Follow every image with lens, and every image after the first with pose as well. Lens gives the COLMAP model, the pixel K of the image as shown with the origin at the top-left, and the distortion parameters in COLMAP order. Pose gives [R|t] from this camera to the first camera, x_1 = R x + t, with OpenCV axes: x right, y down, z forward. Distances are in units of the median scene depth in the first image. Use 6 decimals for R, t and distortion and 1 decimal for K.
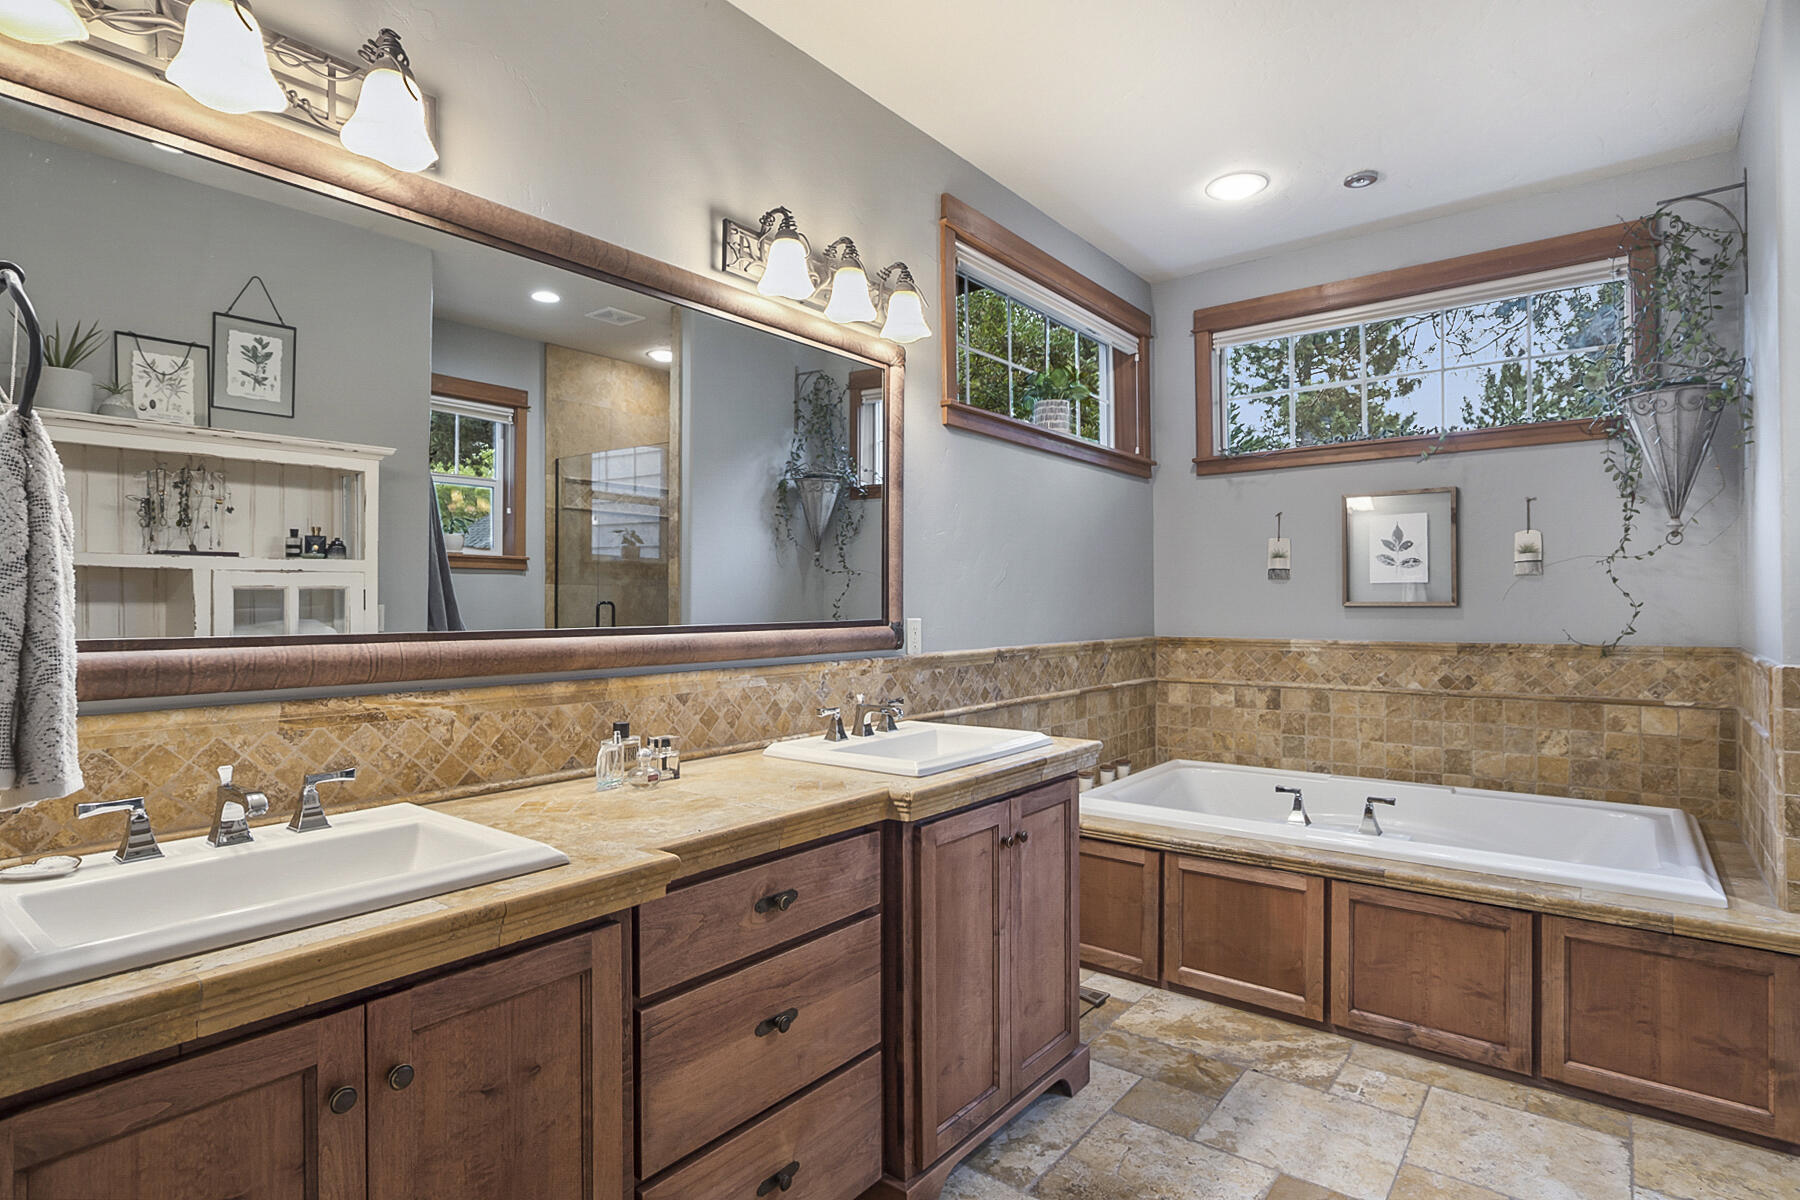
lens RADIAL K [[914.1, 0, 905.7], [0, 914.1, 598.0], [0, 0, 1]] dist [-0.022849, 0.009637]
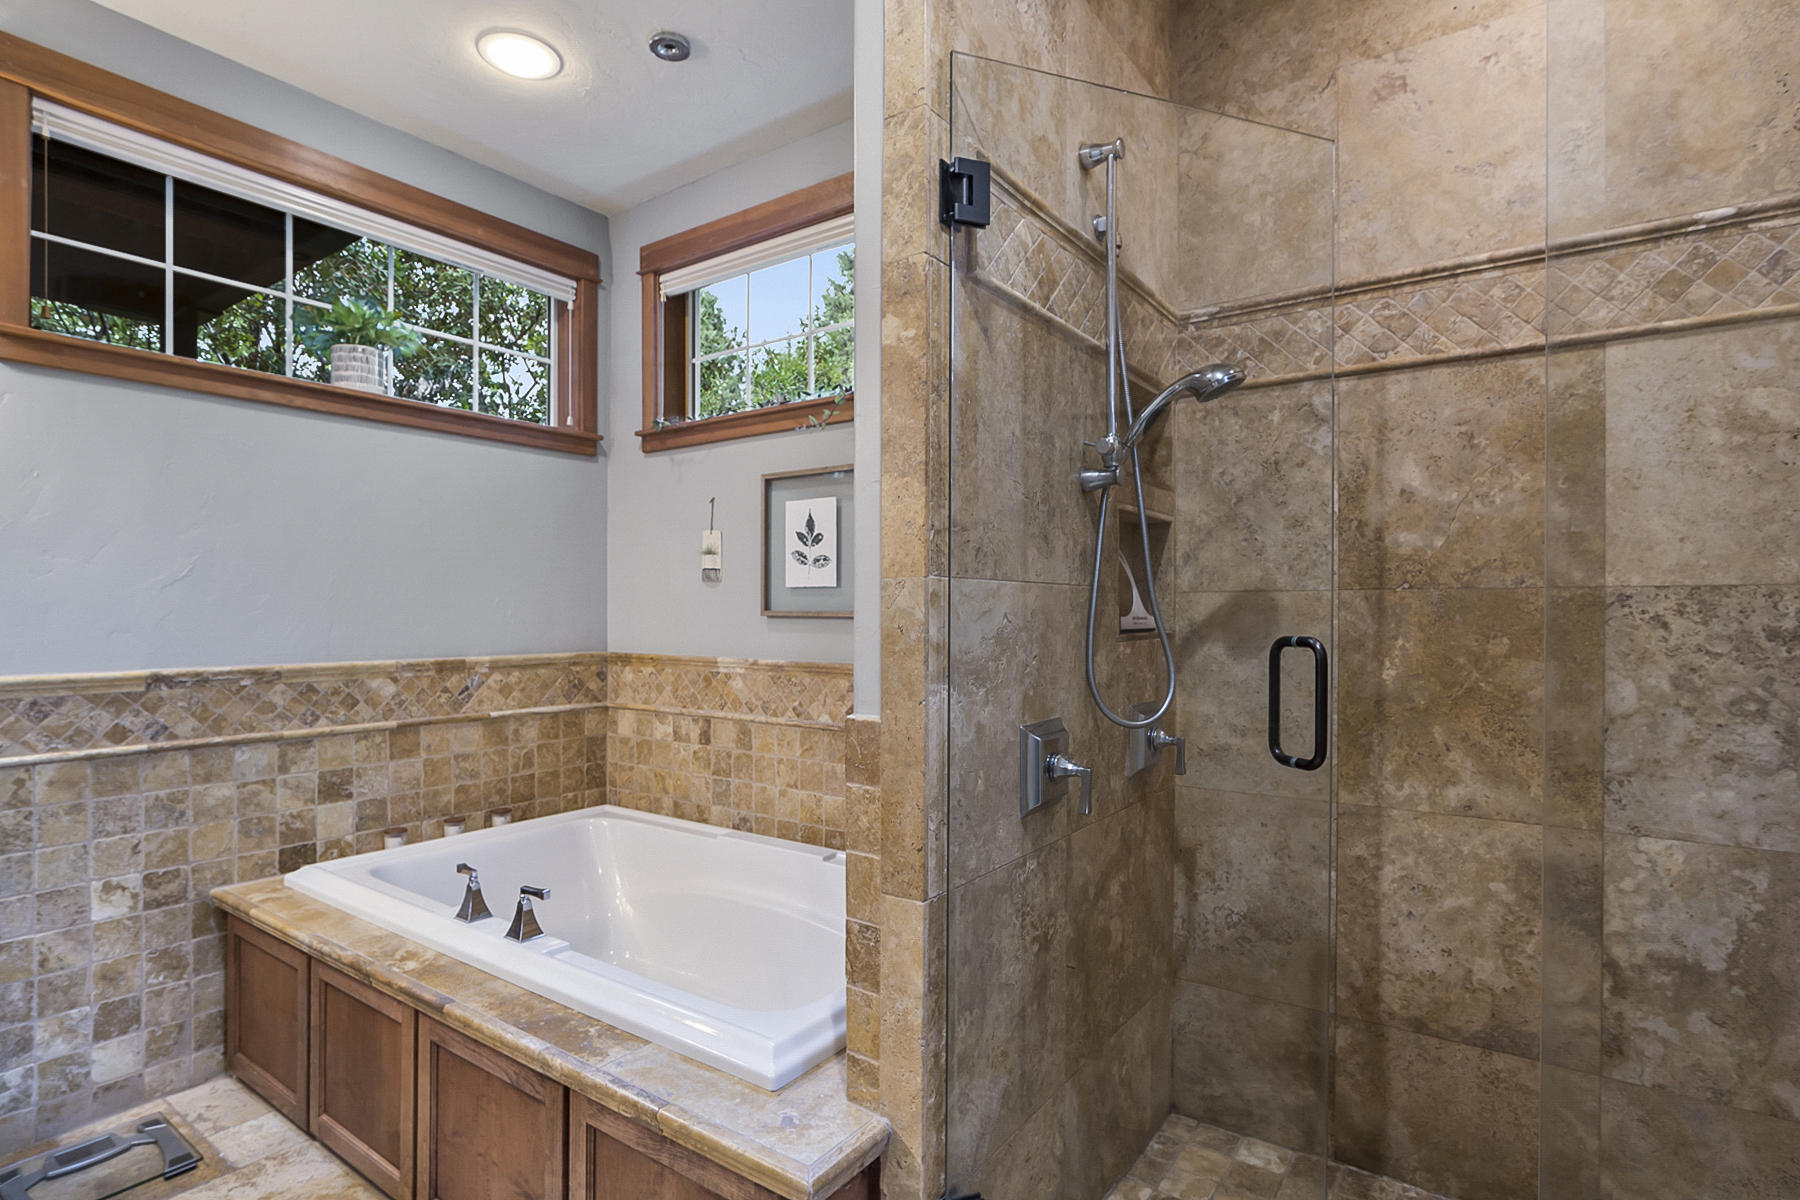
lens RADIAL K [[914.1, 0, 892.0], [0, 914.1, 609.9], [0, 0, 1]] dist [-0.022849, 0.009637]
pose [[0.999071, 0.005933, 0.042682, 0.542918], [-0.006251, 0.999954, 0.007321, -0.002902], [-0.042637, -0.007581, 0.999062, 0.198110]]
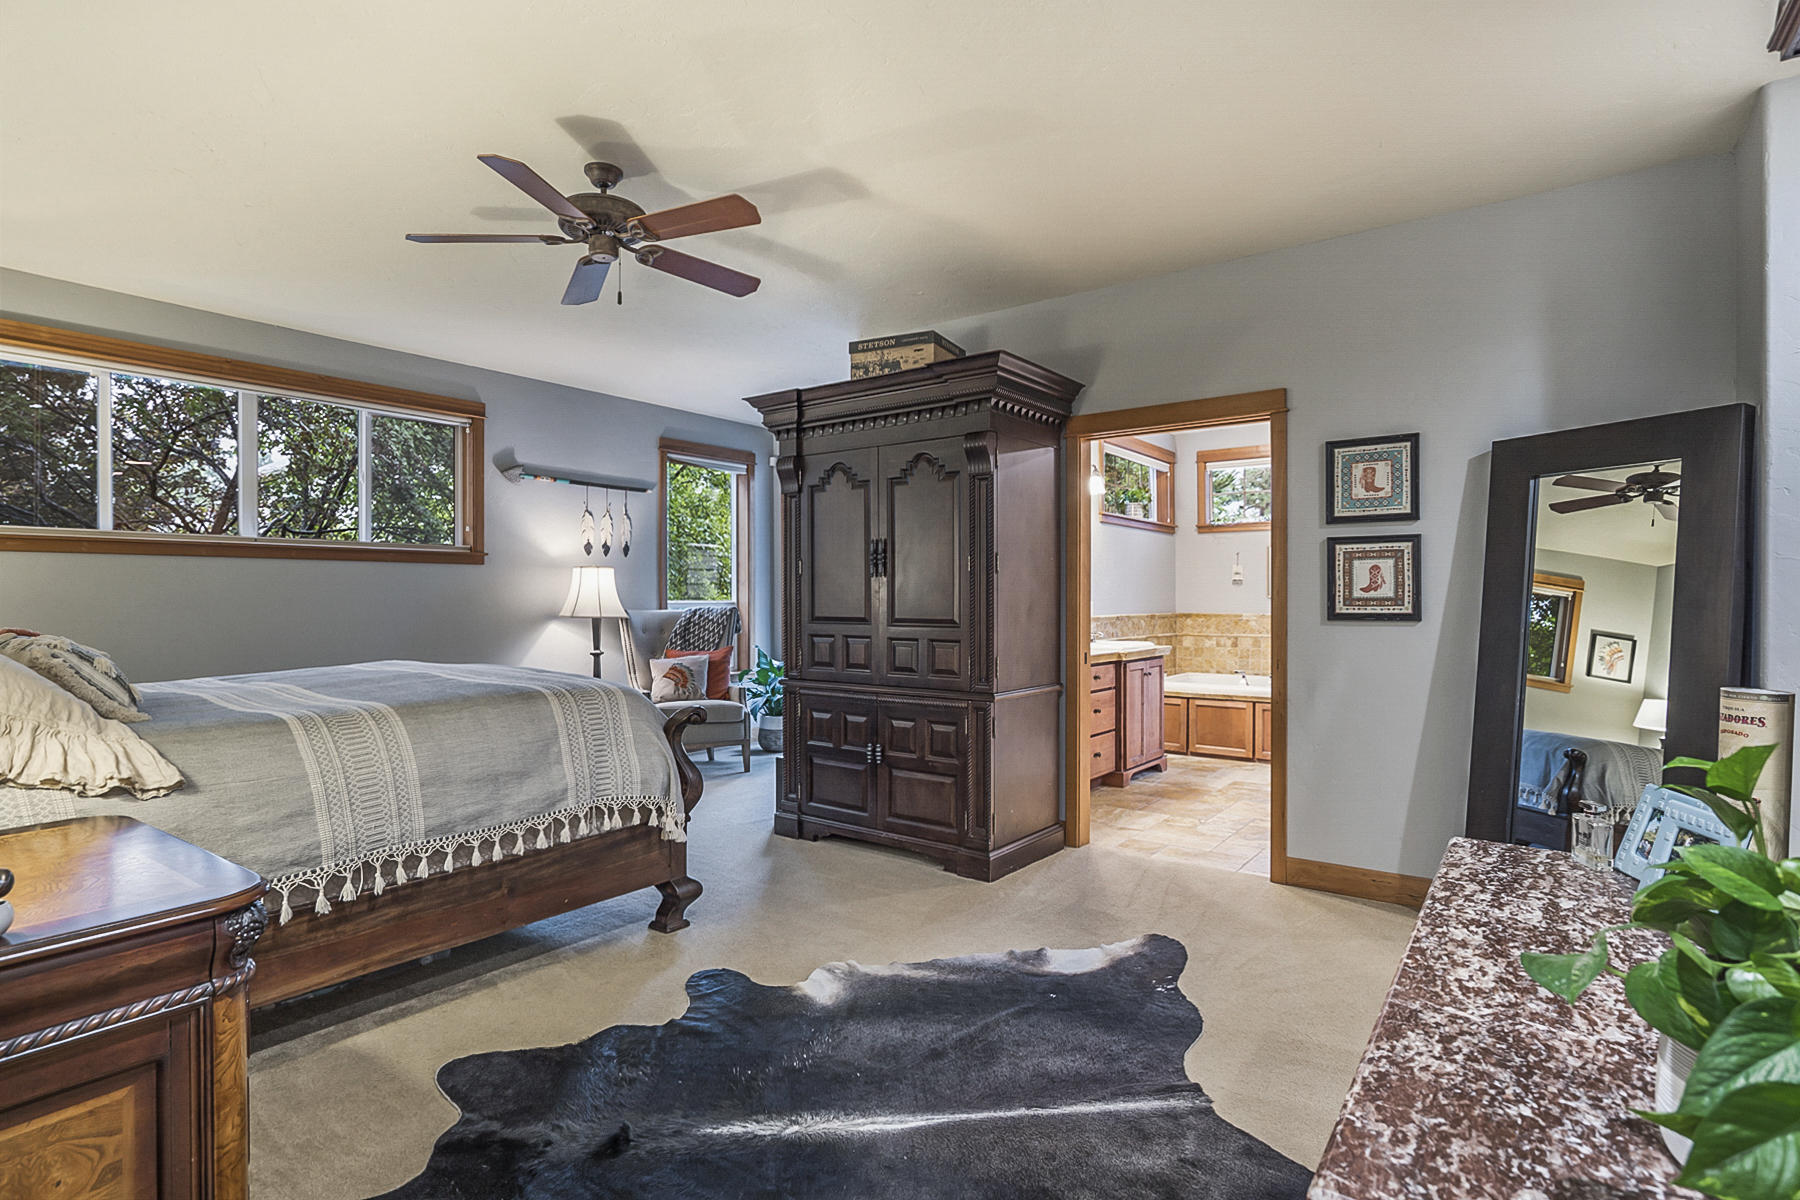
lens RADIAL K [[914.1, 0, 900.3], [0, 914.1, 599.0], [0, 0, 1]] dist [-0.022849, 0.009637]
pose [[0.999687, -0.000007, 0.025028, -0.417533], [-0.000193, 0.999968, 0.007963, -0.004354], [-0.025027, -0.007966, 0.999655, -1.075844]]
